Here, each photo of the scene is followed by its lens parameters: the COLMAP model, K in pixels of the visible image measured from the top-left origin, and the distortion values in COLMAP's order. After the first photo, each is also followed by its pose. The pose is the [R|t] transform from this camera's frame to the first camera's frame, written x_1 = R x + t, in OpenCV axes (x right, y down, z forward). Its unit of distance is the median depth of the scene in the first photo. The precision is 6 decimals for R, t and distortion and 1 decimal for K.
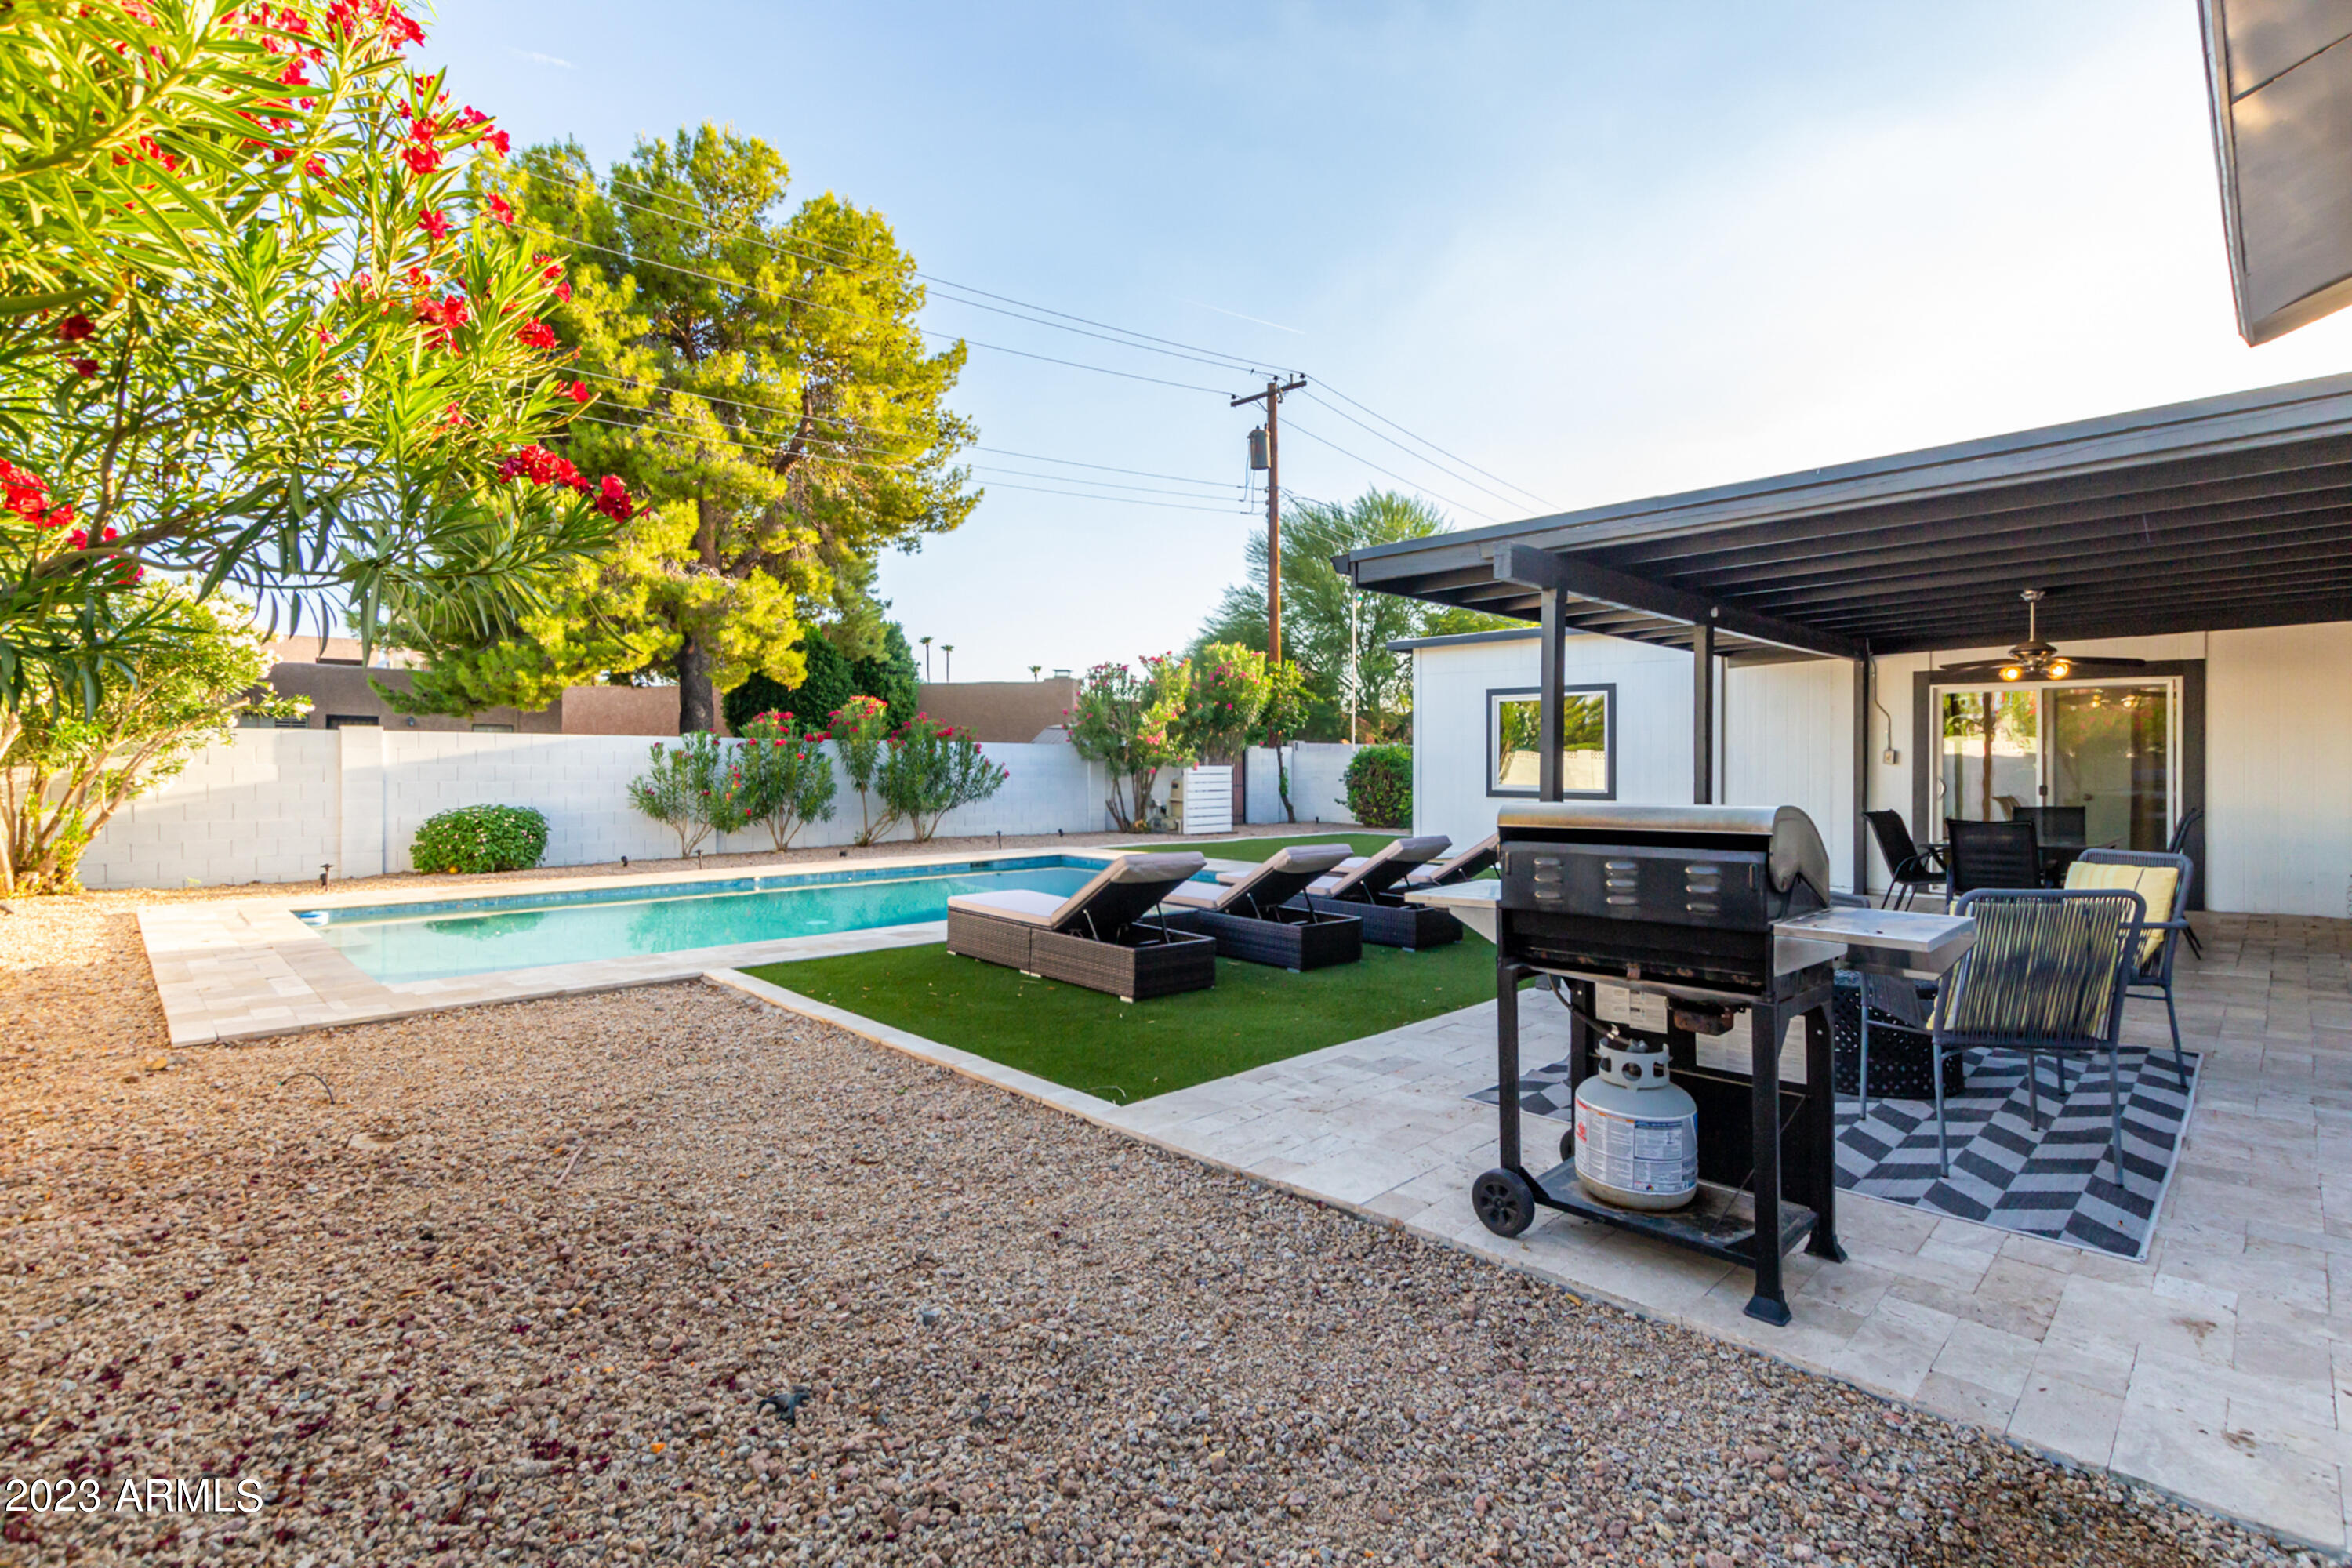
lens RADIAL K [[1105.9, 0, 1180.2], [0, 1105.9, 774.3], [0, 0, 1]] dist [-0.004885, -0.000039]
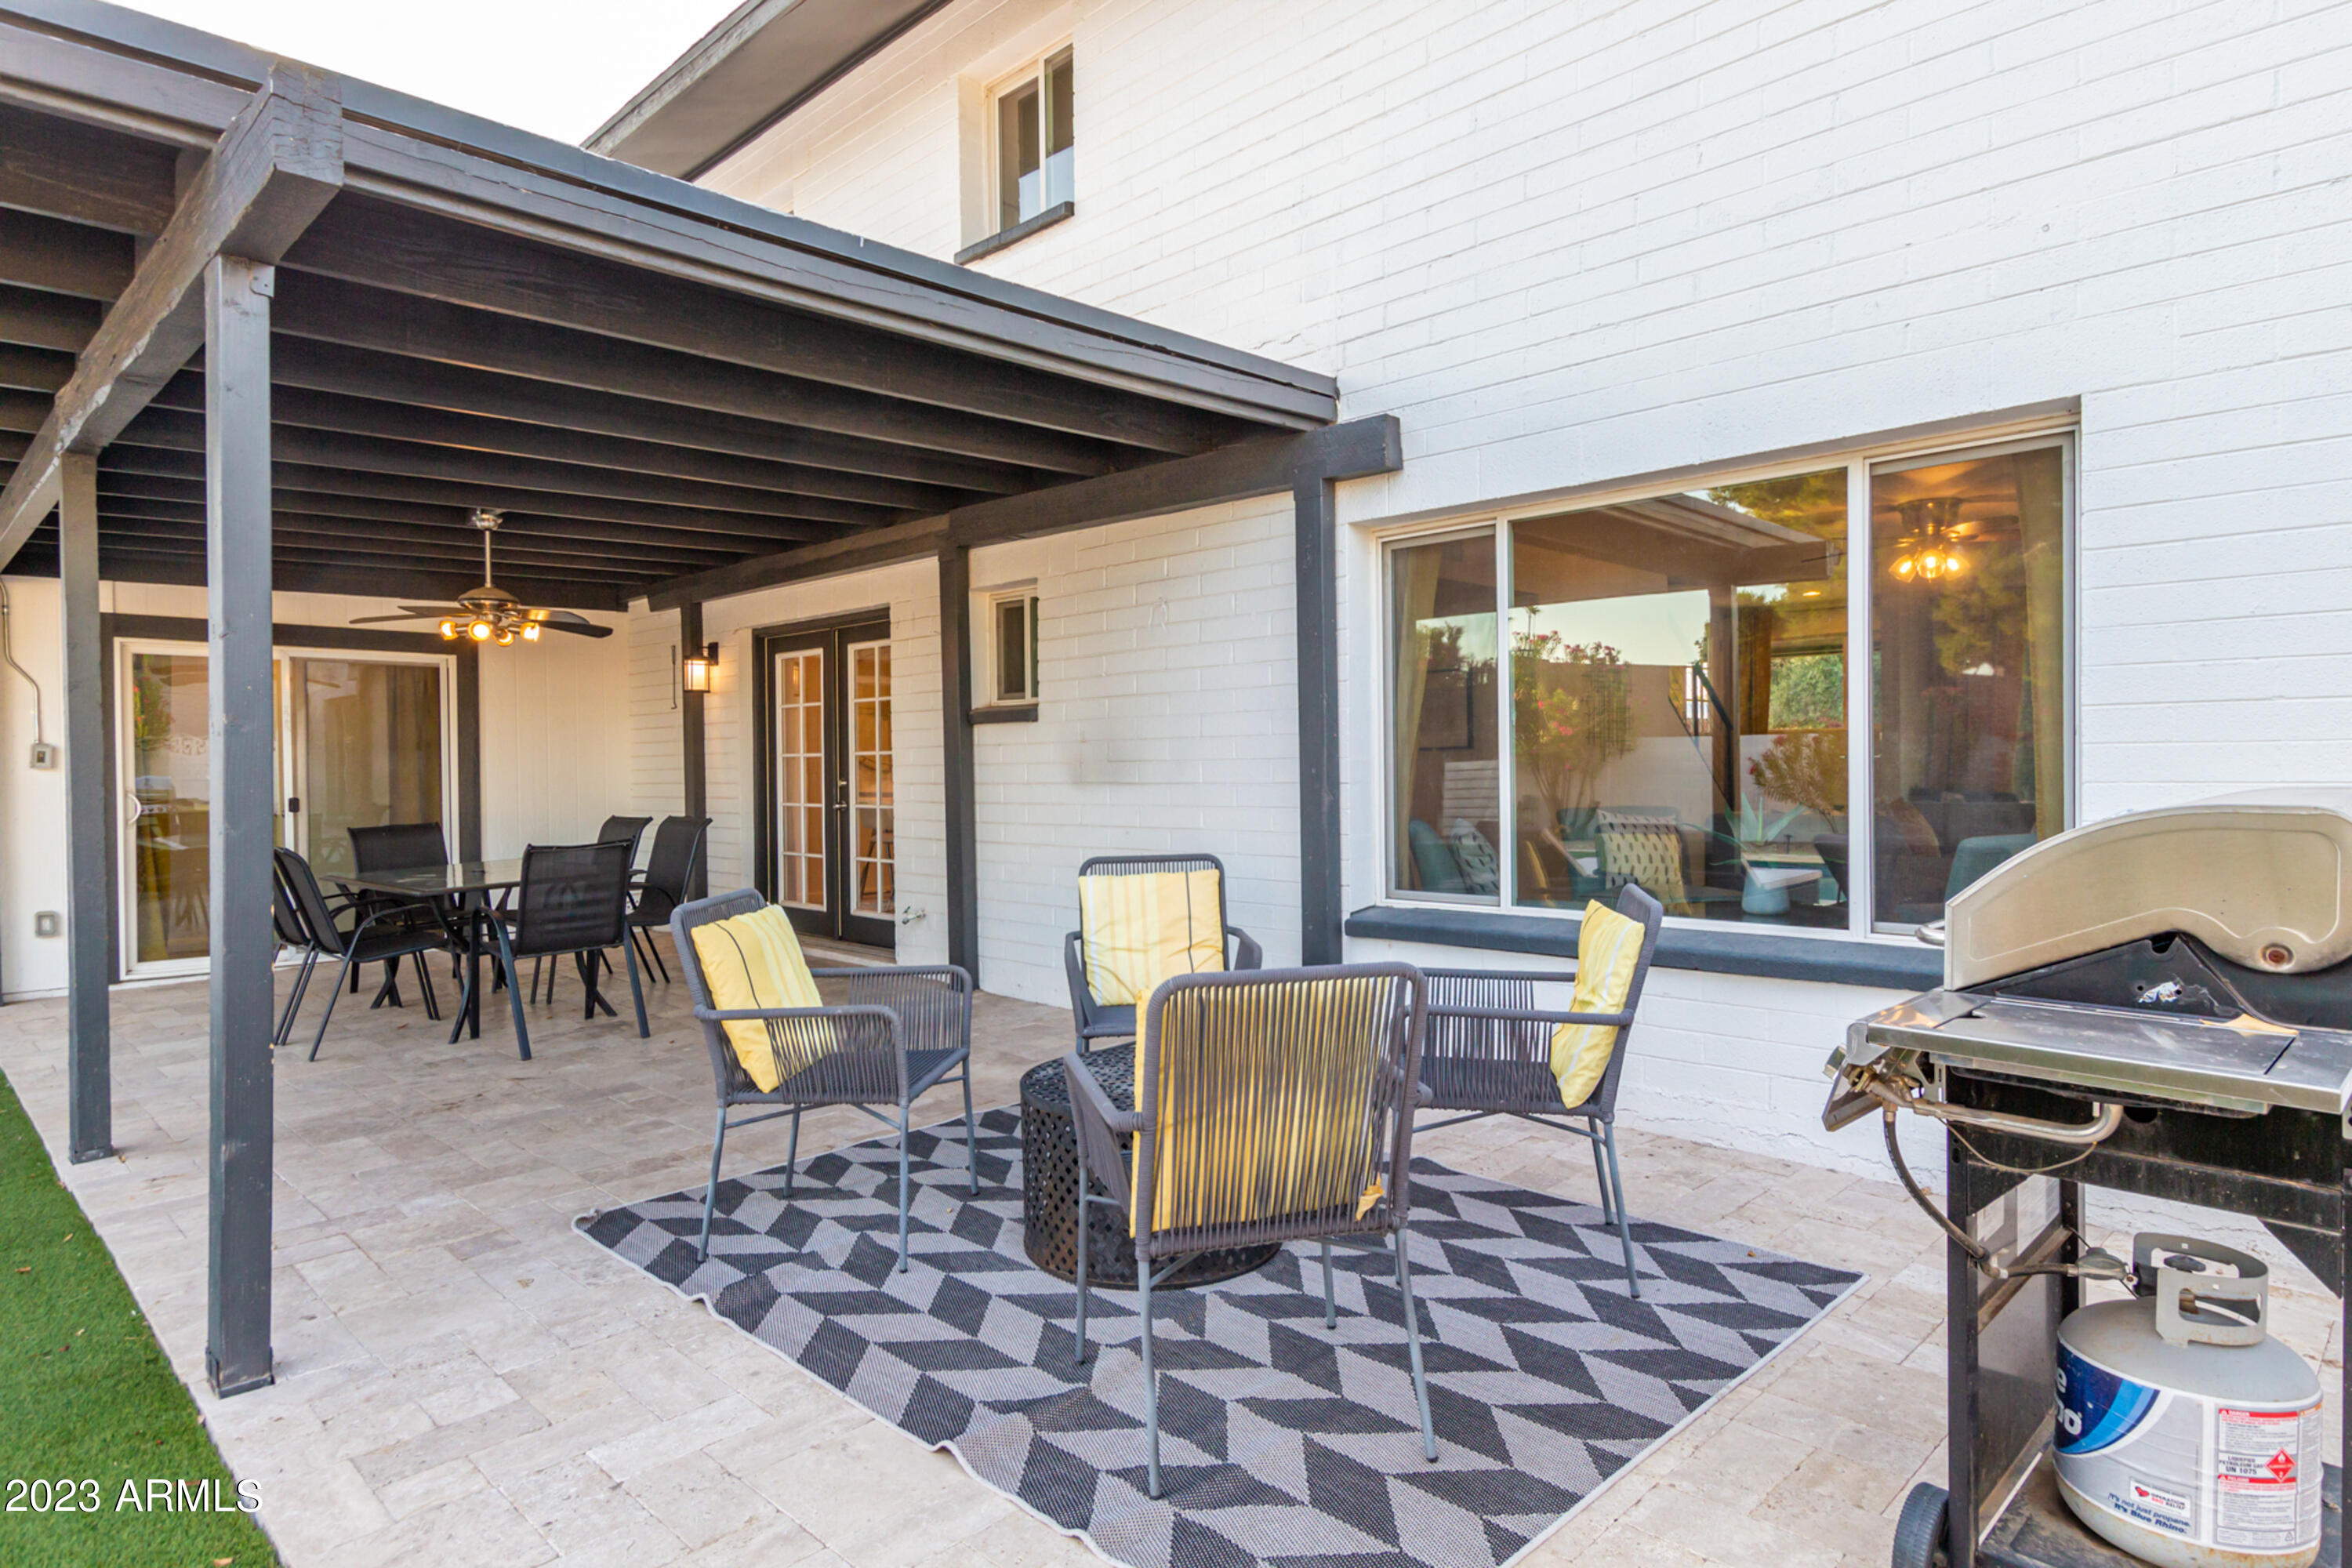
lens RADIAL K [[1331.3, 0, 1183.4], [0, 1331.3, 781.2], [0, 0, 1]] dist [-0.003640, -0.000149]
pose [[0.003957, -0.008199, 0.999959, -0.170292], [0.018566, 0.999795, 0.008124, 0.012021], [-0.999820, 0.018533, 0.004108, 1.215501]]
